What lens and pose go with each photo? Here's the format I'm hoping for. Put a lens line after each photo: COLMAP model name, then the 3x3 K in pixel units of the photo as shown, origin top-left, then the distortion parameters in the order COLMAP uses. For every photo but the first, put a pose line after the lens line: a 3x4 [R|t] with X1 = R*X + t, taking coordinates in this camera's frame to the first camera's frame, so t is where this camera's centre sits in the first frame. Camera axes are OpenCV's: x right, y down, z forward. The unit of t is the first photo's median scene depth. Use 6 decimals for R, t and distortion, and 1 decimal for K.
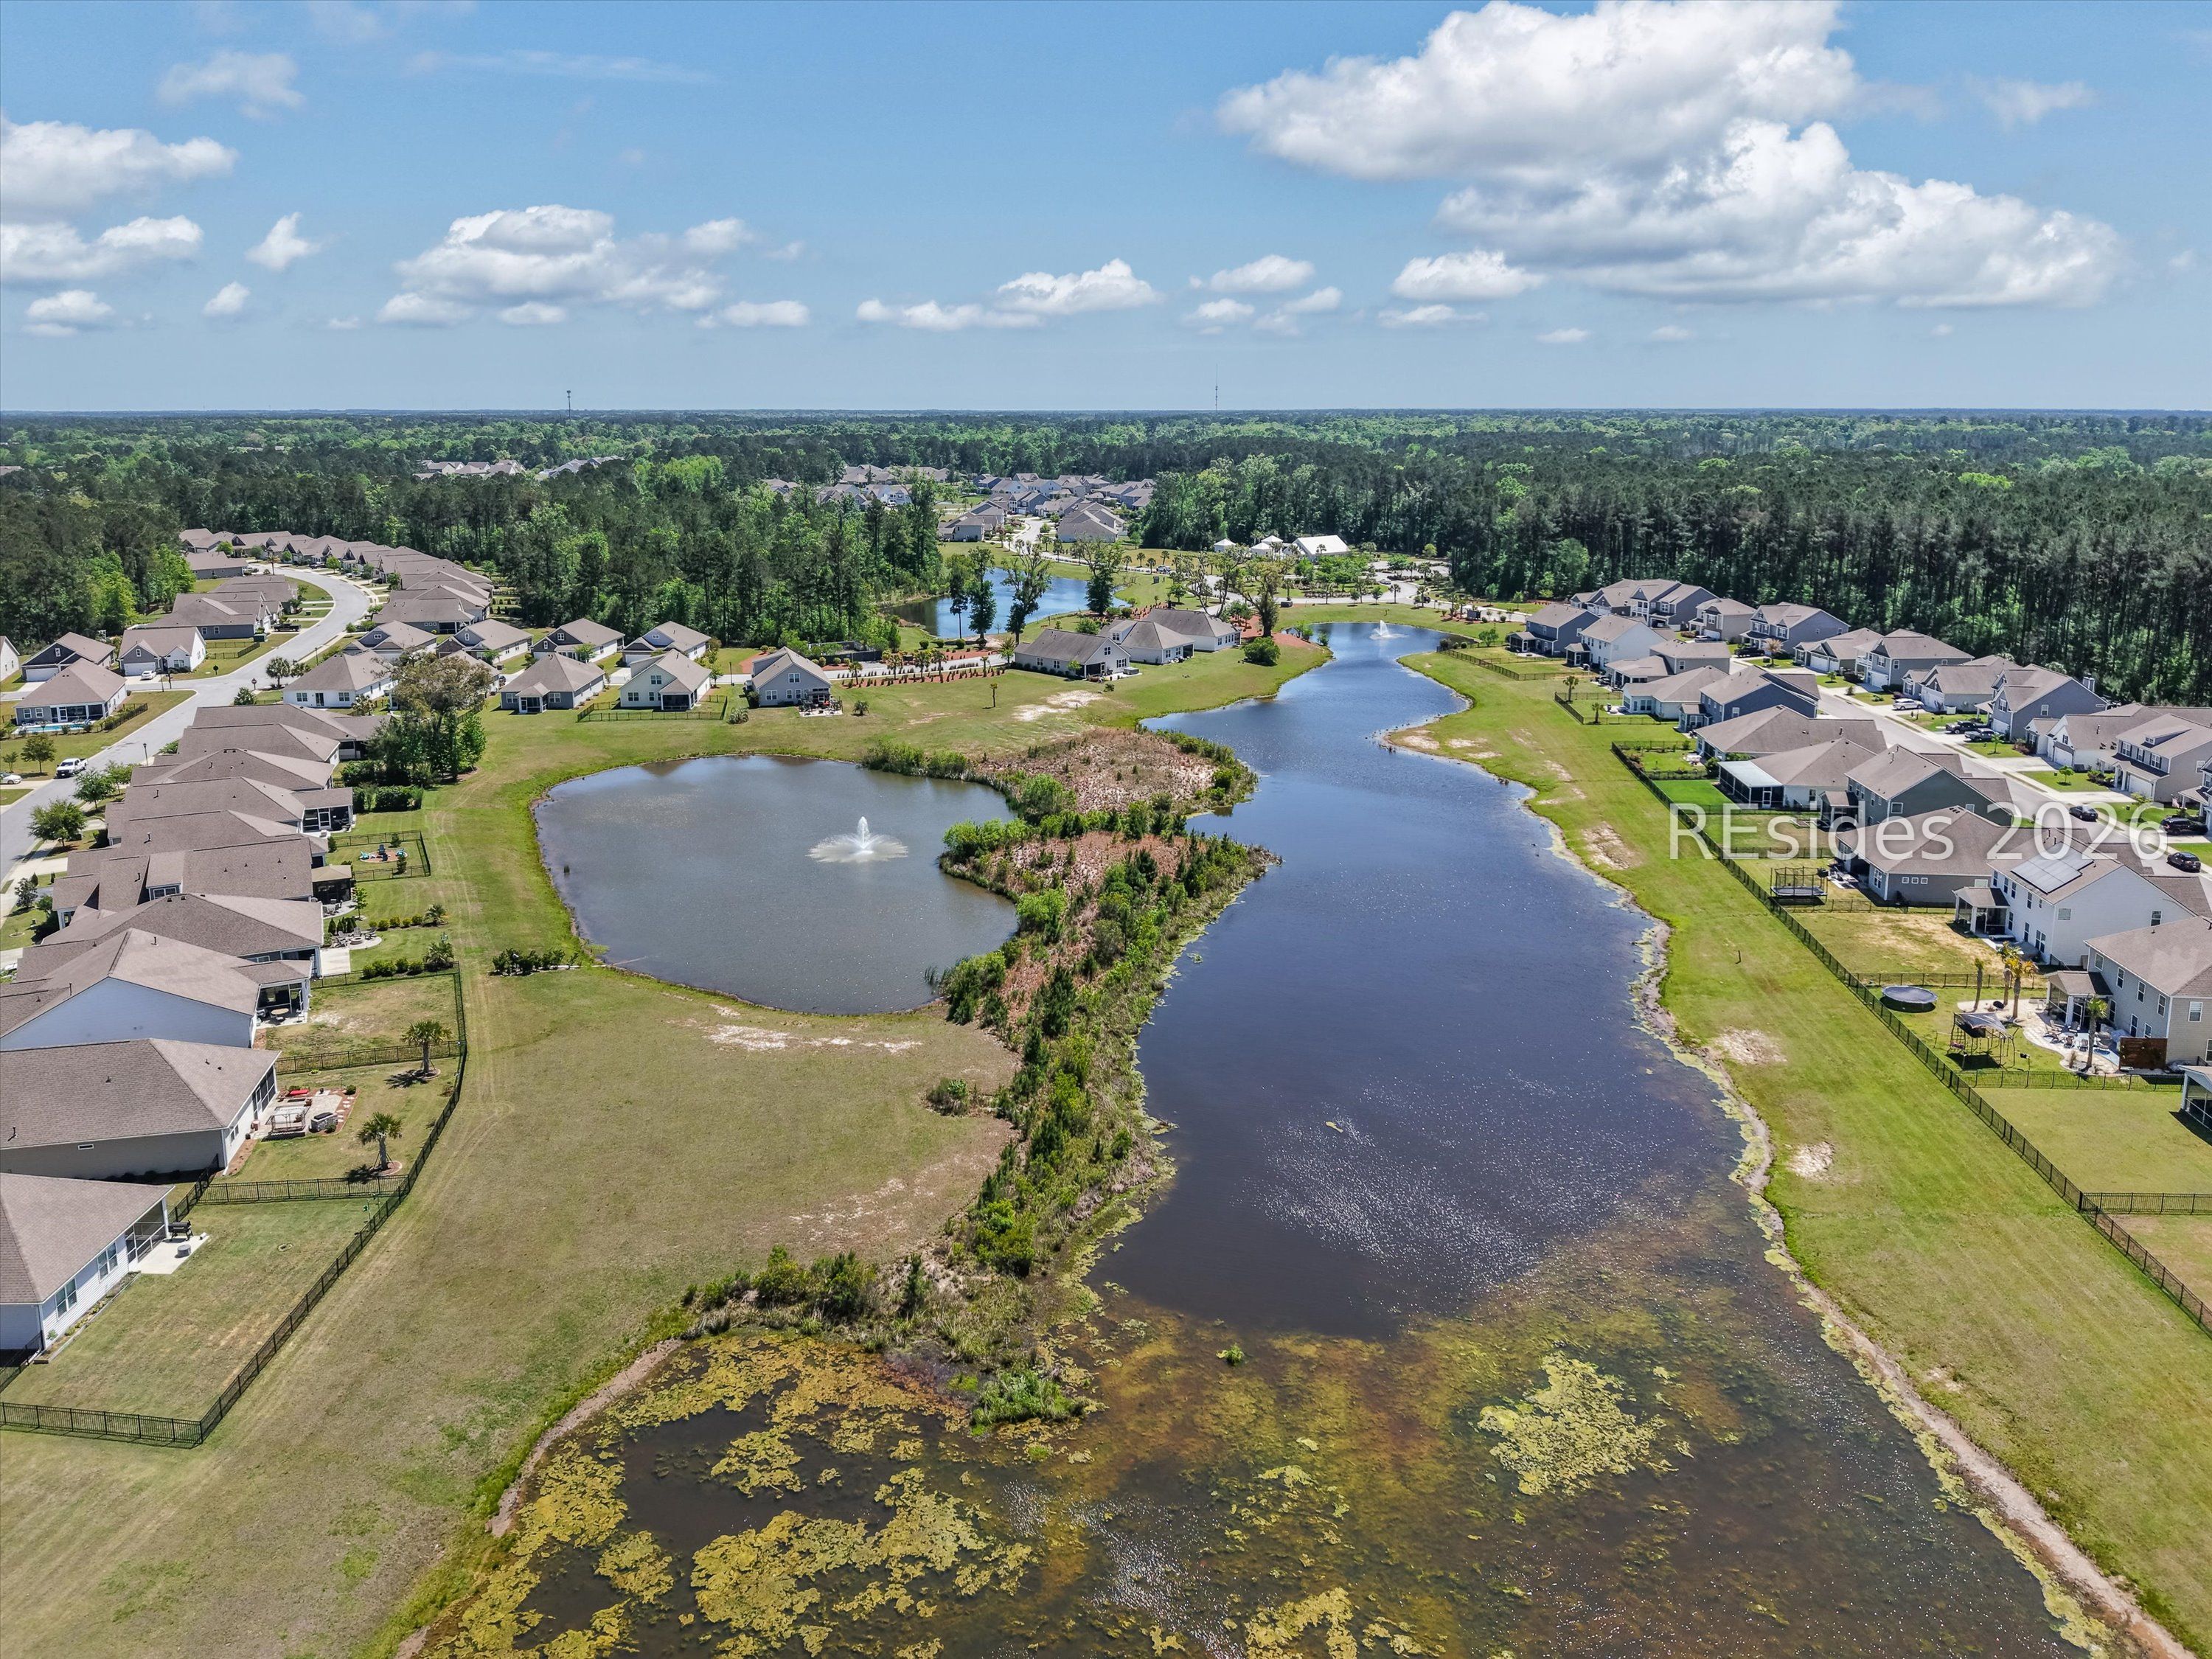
lens RADIAL K [[1508.5, 0, 1086.5], [0, 1508.5, 835.2], [0, 0, 1]] dist [0.051236, -0.101974]
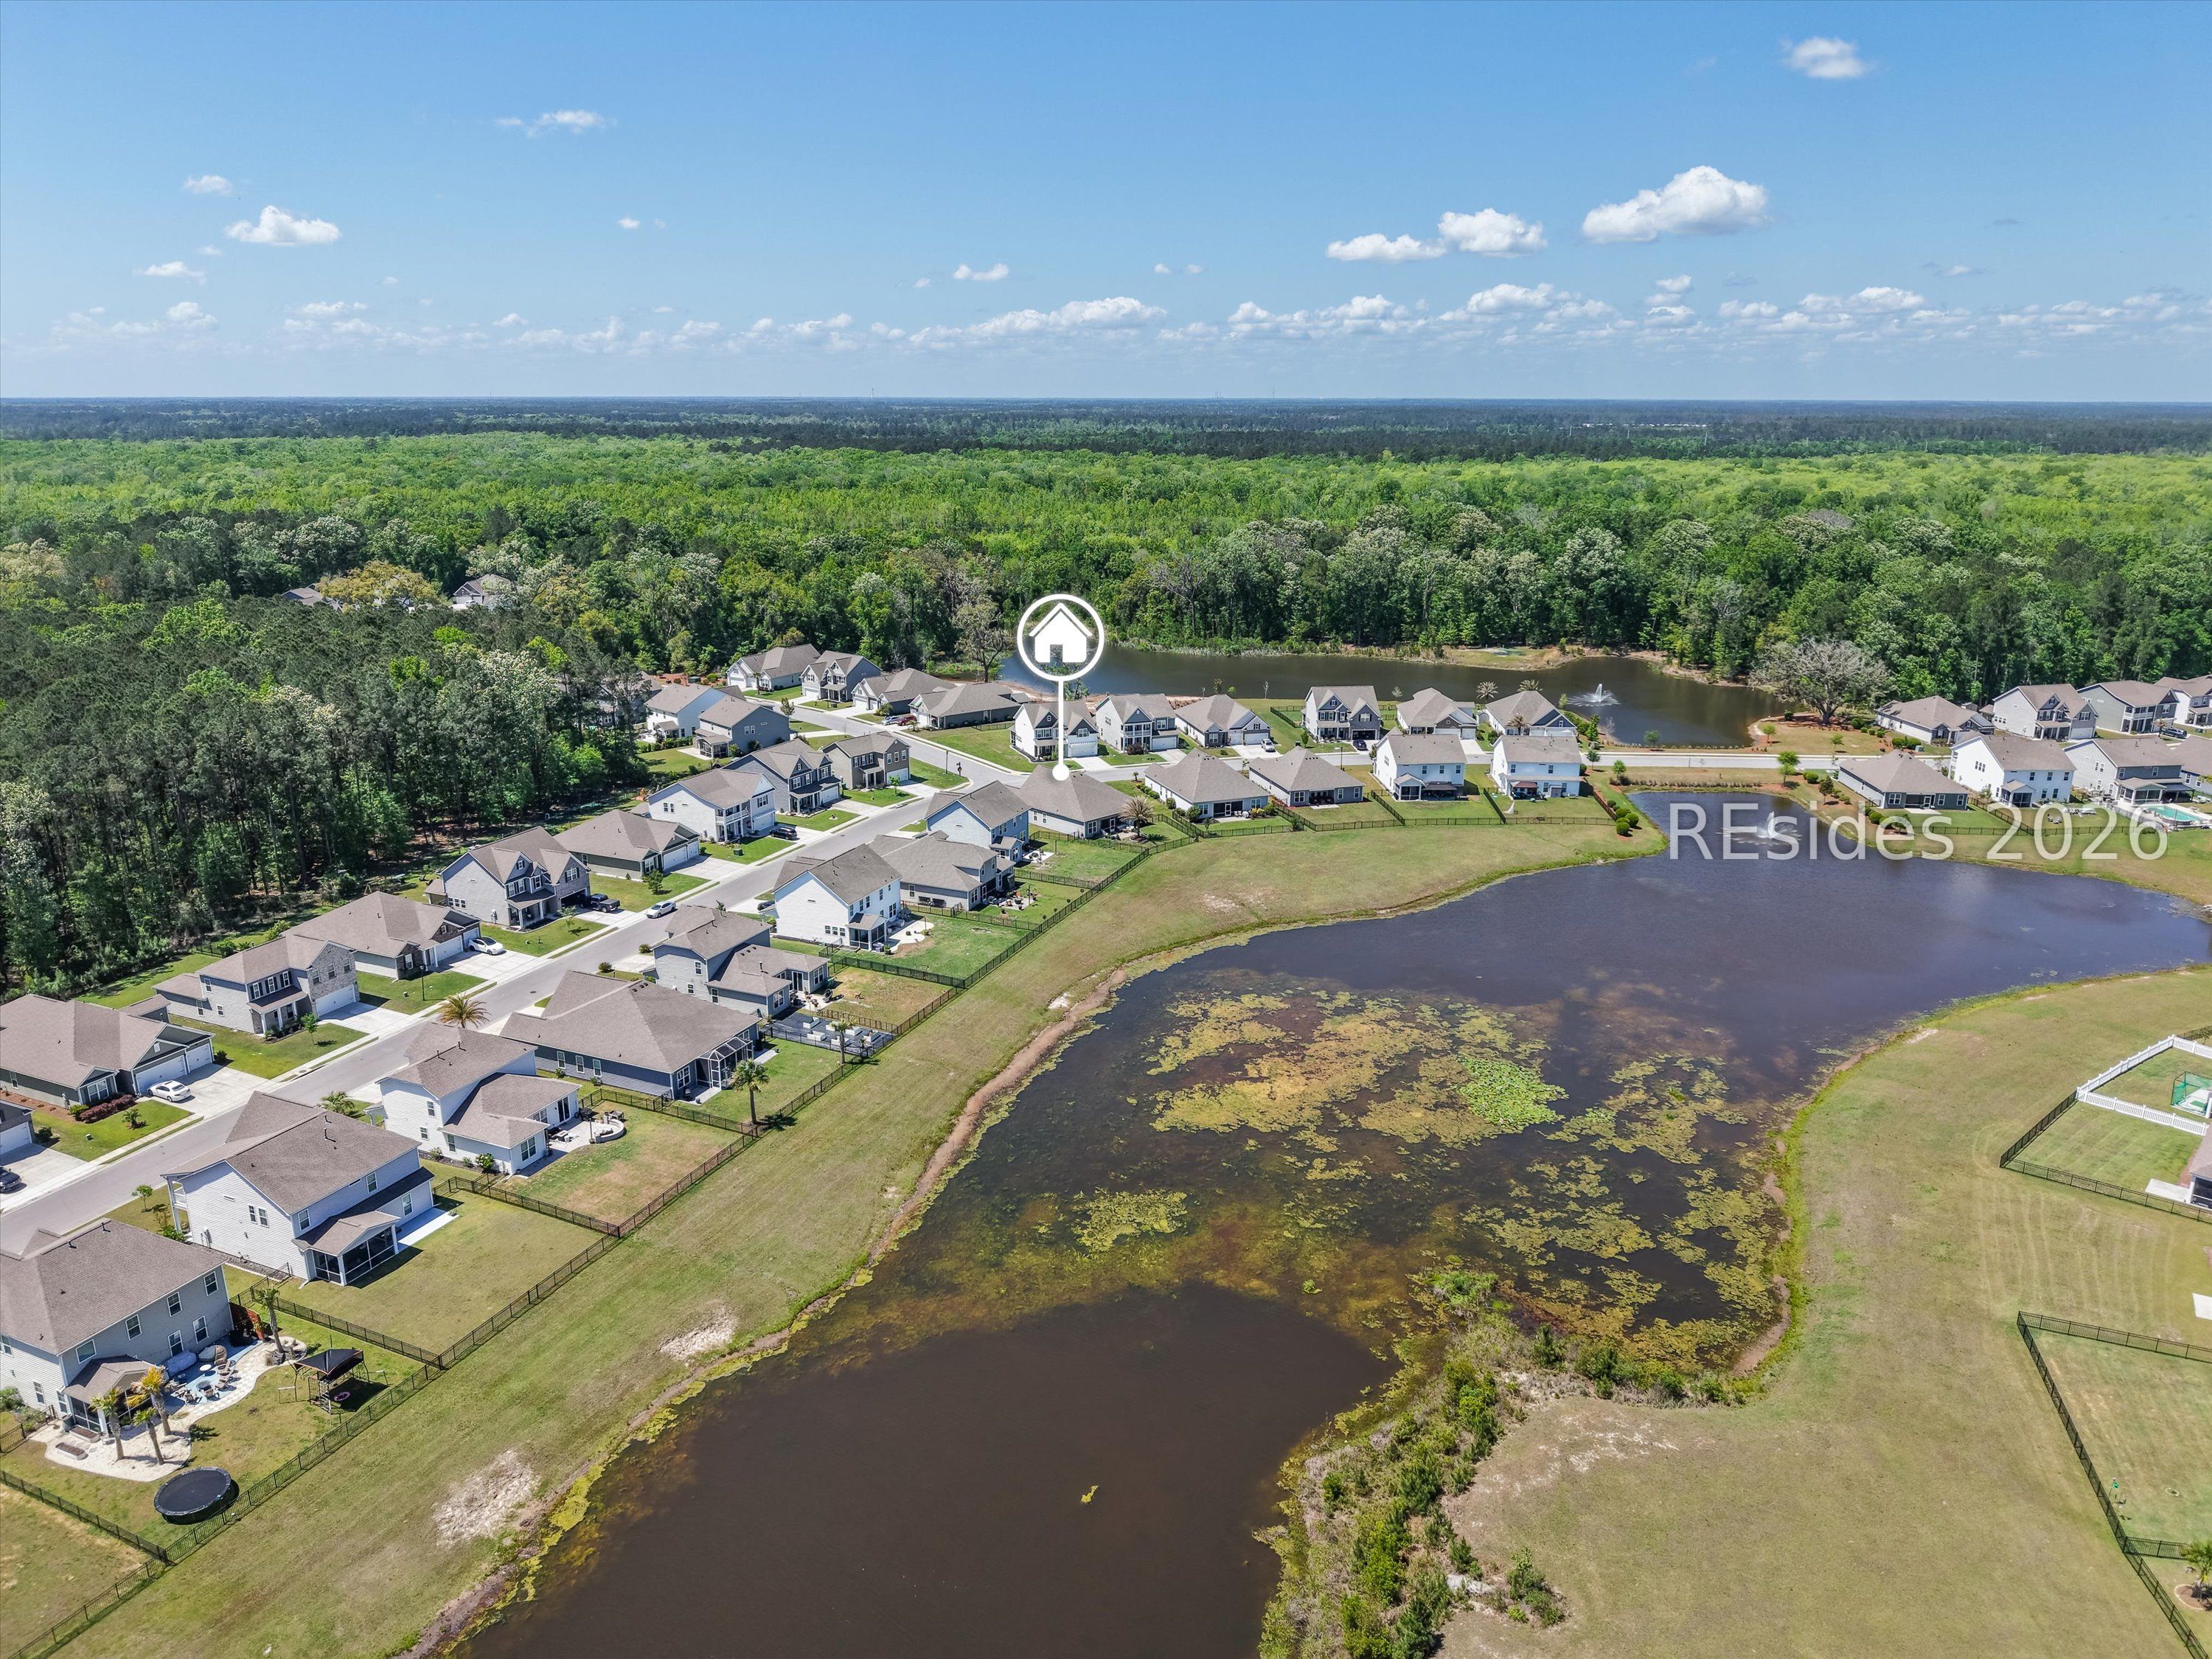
lens RADIAL K [[1438.4, 0, 1106.0], [0, 1438.4, 829.5], [0, 0, 1]] dist [-0.006017, -0.002048]
pose [[-0.949538, -0.091751, 0.299933, -0.022046], [0.085192, 0.844866, 0.528152, -0.188644], [-0.301861, 0.527052, -0.794416, 0.473908]]
